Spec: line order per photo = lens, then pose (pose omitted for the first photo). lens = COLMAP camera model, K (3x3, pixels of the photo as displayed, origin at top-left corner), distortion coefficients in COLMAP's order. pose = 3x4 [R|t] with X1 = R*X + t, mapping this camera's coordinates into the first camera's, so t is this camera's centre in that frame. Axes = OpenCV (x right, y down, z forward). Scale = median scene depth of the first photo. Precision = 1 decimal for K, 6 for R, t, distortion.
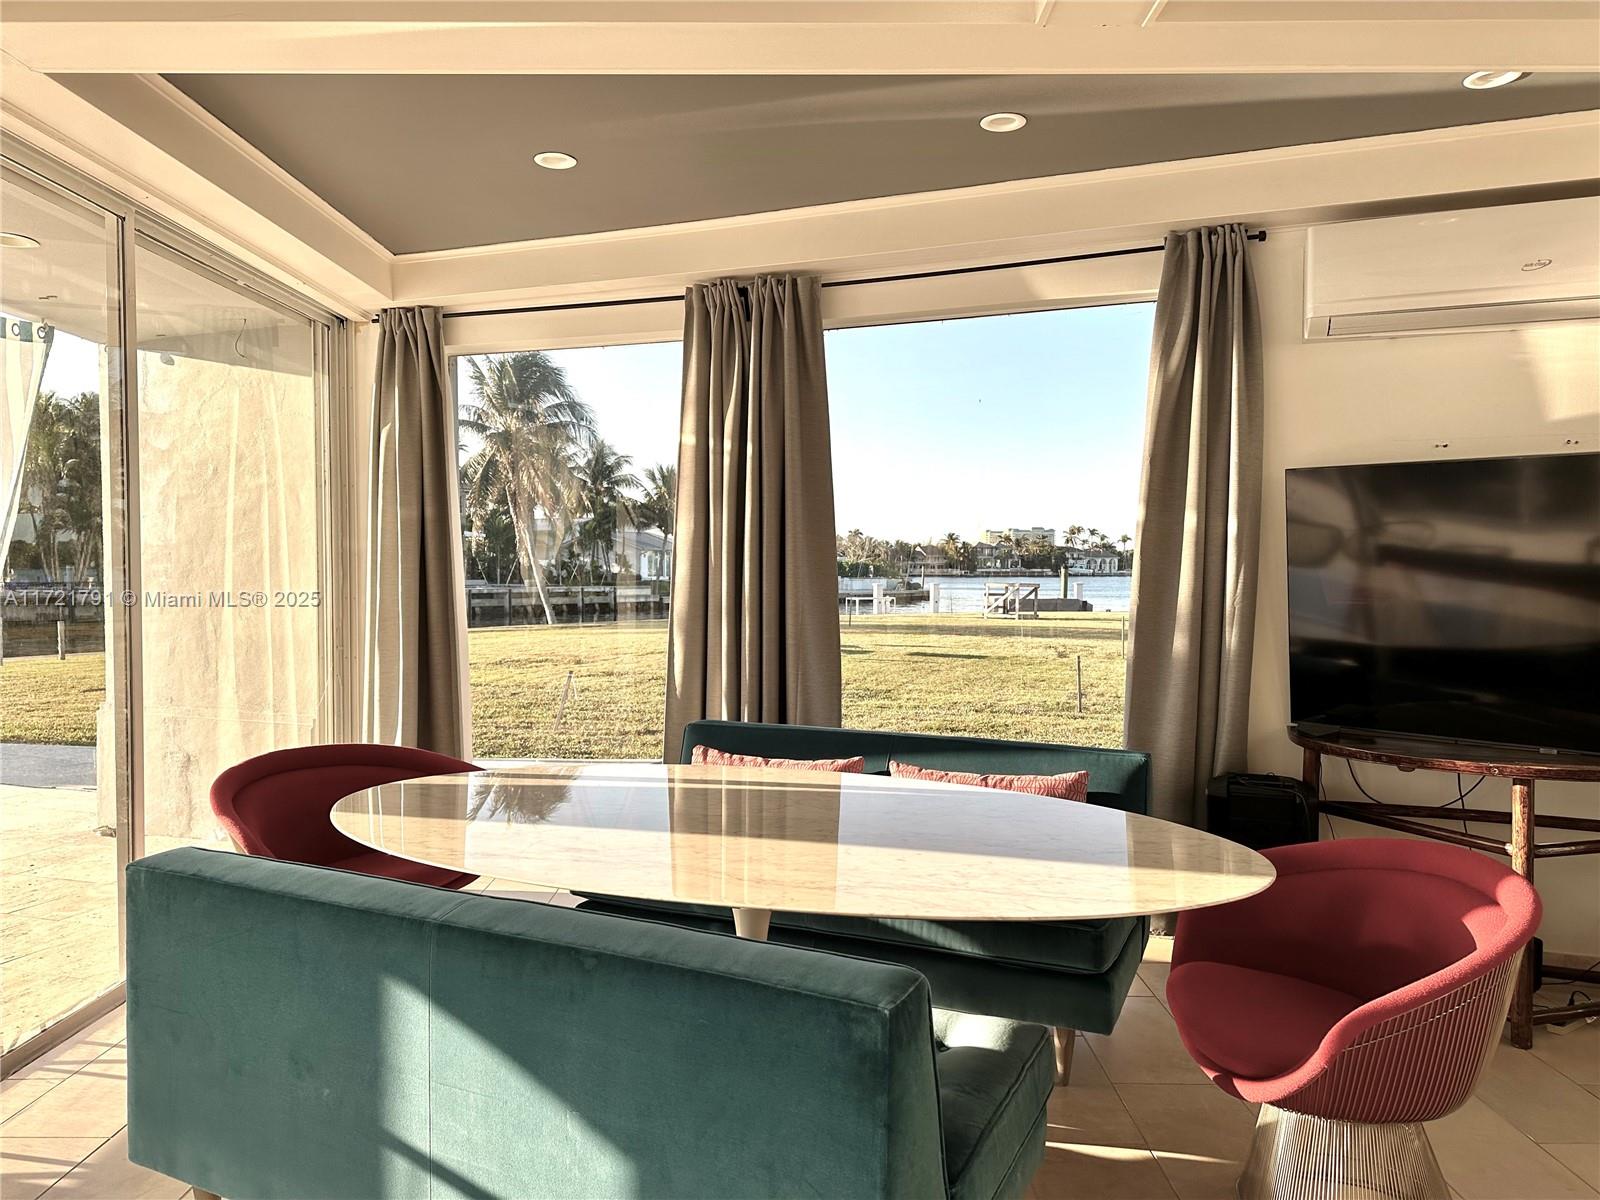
lens RADIAL K [[1136.4, 0, 800.0], [0, 1136.4, 600.0], [0, 0, 1]] dist [0.196822, -0.230894]
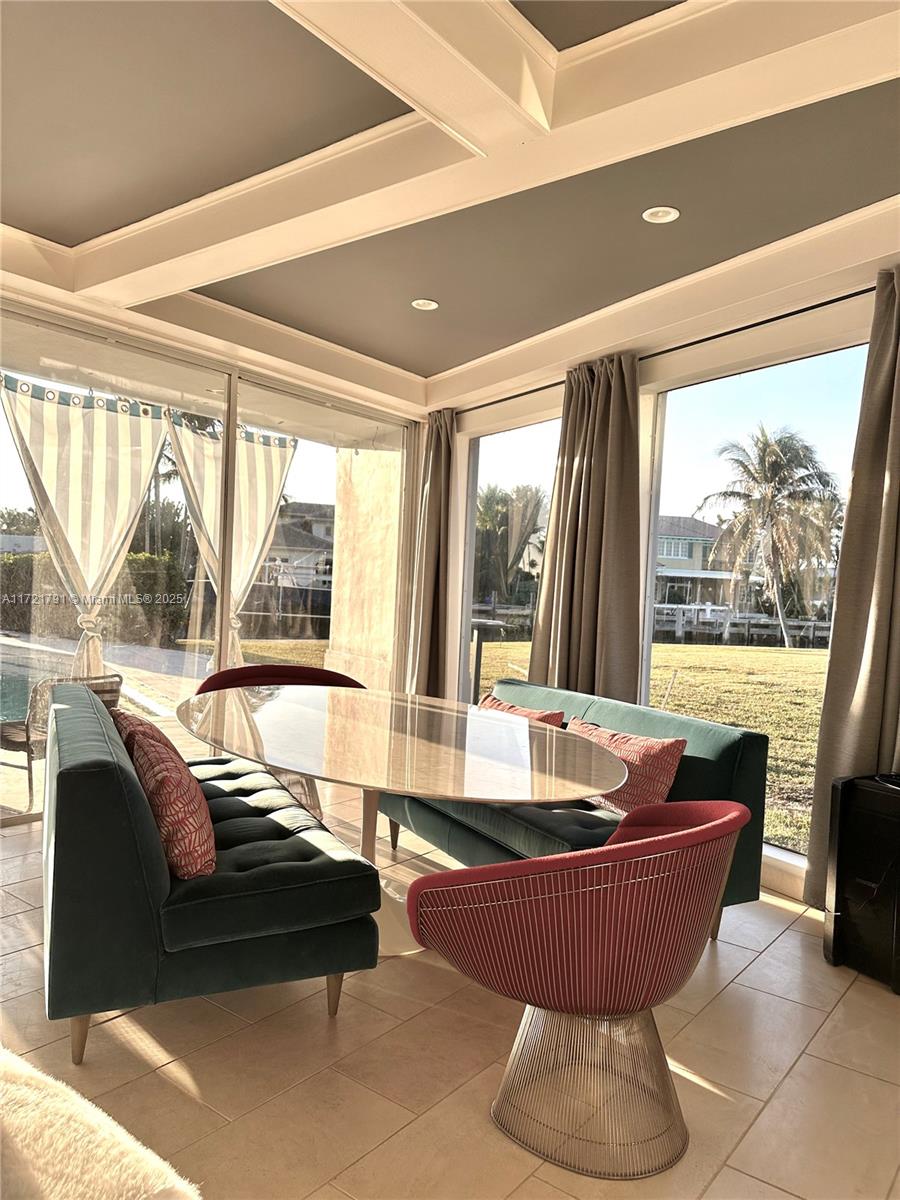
lens RADIAL K [[852.3, 0, 450.0], [0, 852.3, 600.0], [0, 0, 1]] dist [0.196822, -0.230894]
pose [[0.801361, 0.042271, -0.596685, 0.374313], [-0.062400, 0.997965, -0.013107, 0.021769], [0.594917, 0.047736, 0.802368, 0.076339]]
